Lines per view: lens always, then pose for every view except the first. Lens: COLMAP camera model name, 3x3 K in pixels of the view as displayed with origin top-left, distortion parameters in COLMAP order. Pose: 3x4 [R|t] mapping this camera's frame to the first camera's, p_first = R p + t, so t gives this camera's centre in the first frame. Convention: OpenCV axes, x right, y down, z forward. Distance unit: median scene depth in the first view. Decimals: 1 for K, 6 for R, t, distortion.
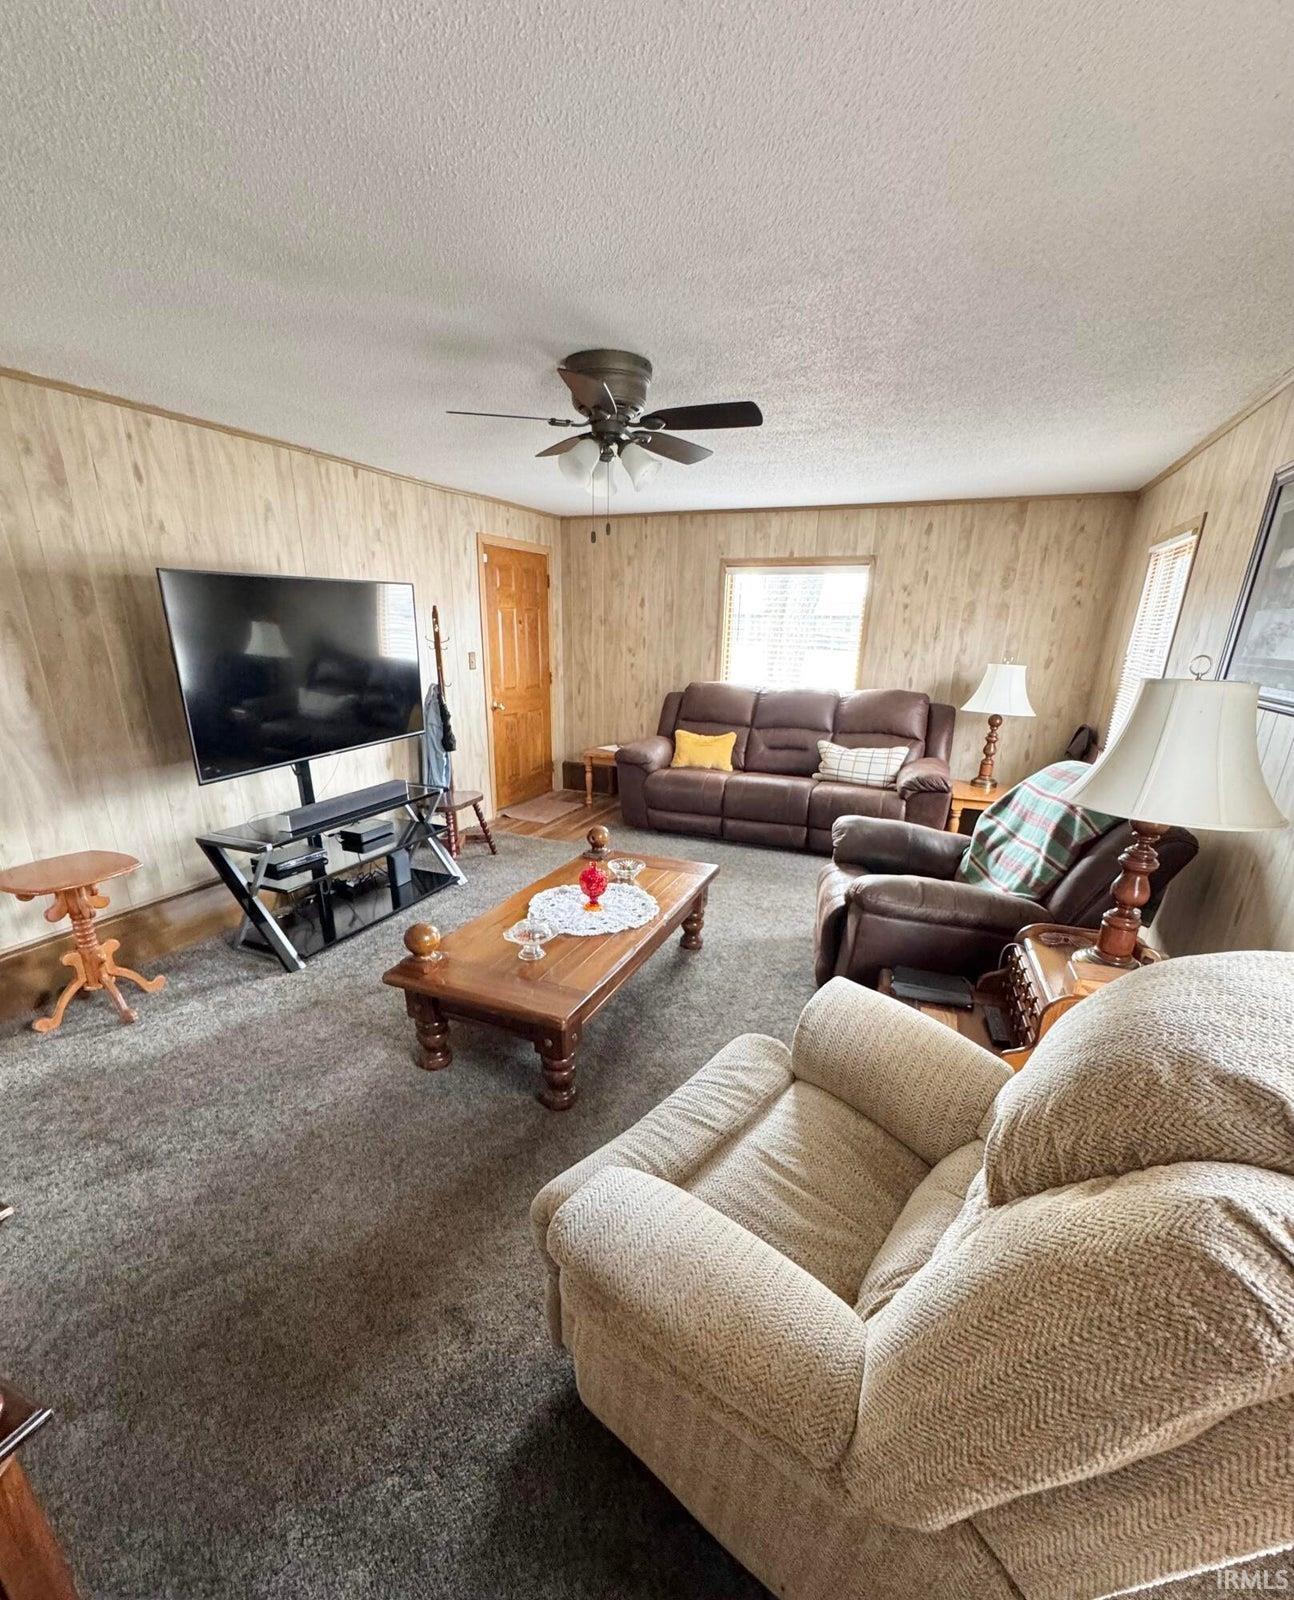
lens RADIAL K [[699.2, 0, 646.9], [0, 699.2, 853.0], [0, 0, 1]] dist [0.019415, 0.000025]
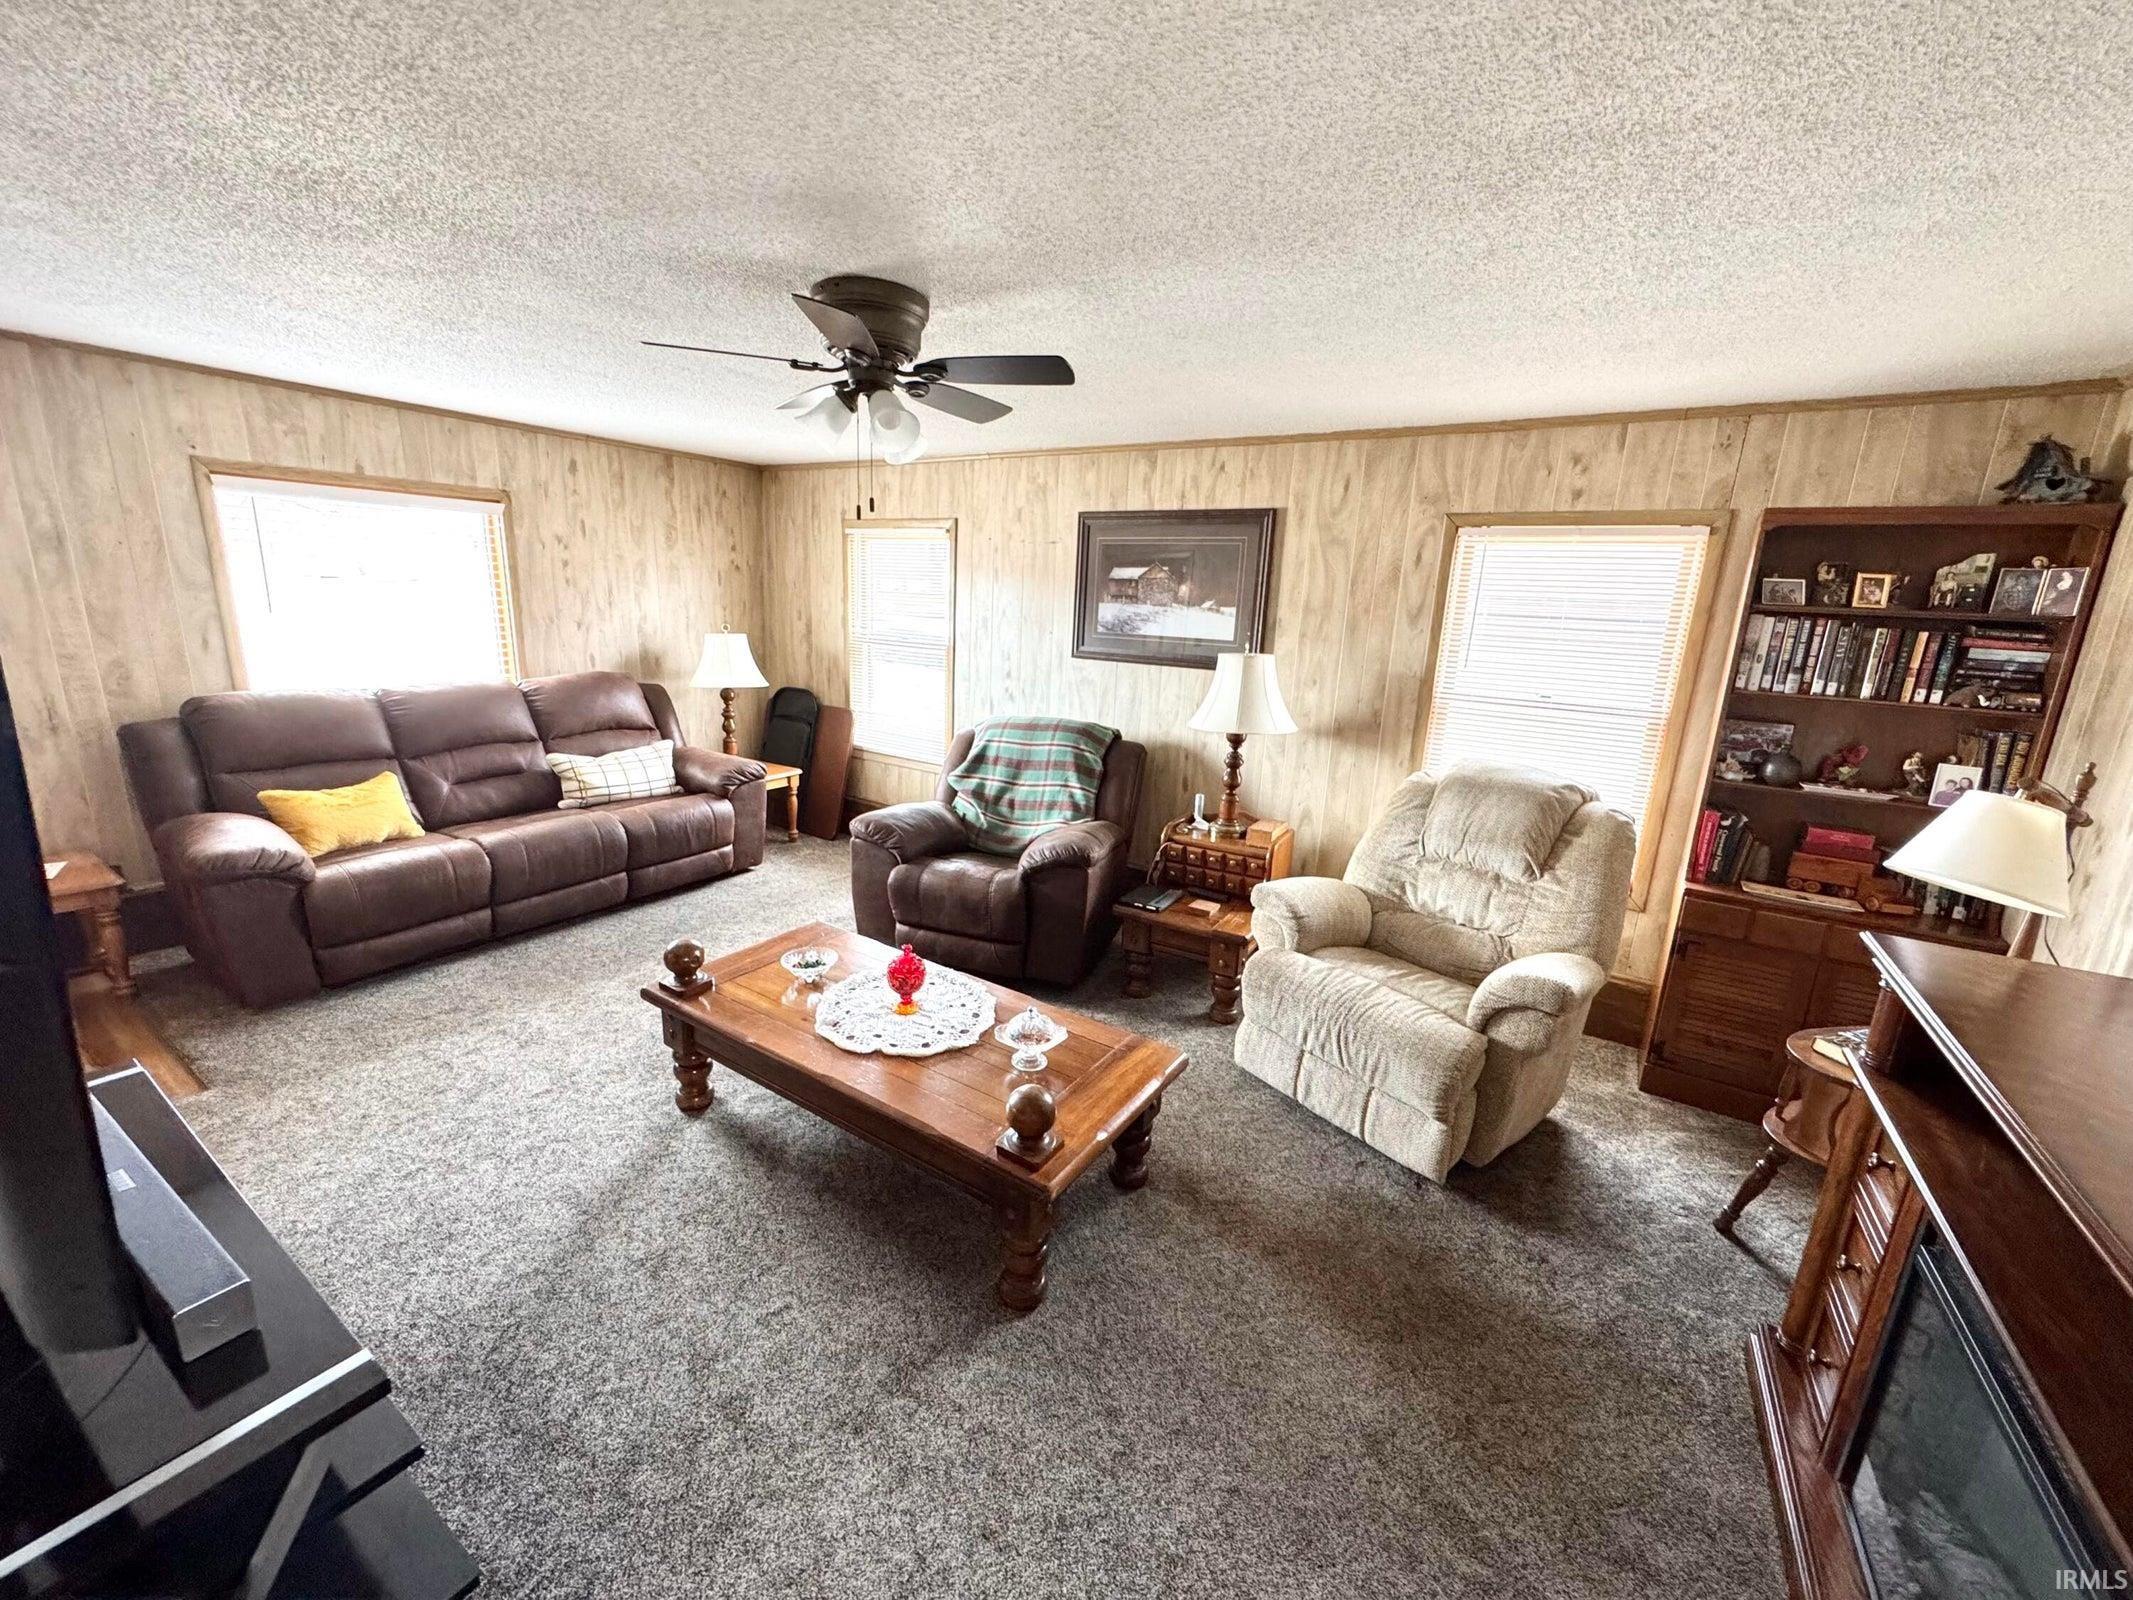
lens RADIAL K [[857.7, 0, 1066.5], [0, 857.7, 800.0], [0, 0, 1]] dist [-0.000610, 0.000301]
pose [[0.177565, -0.241796, 0.953942, -0.484240], [0.272232, 0.943588, 0.188498, -0.142007], [-0.945706, 0.226223, 0.233373, 0.344441]]
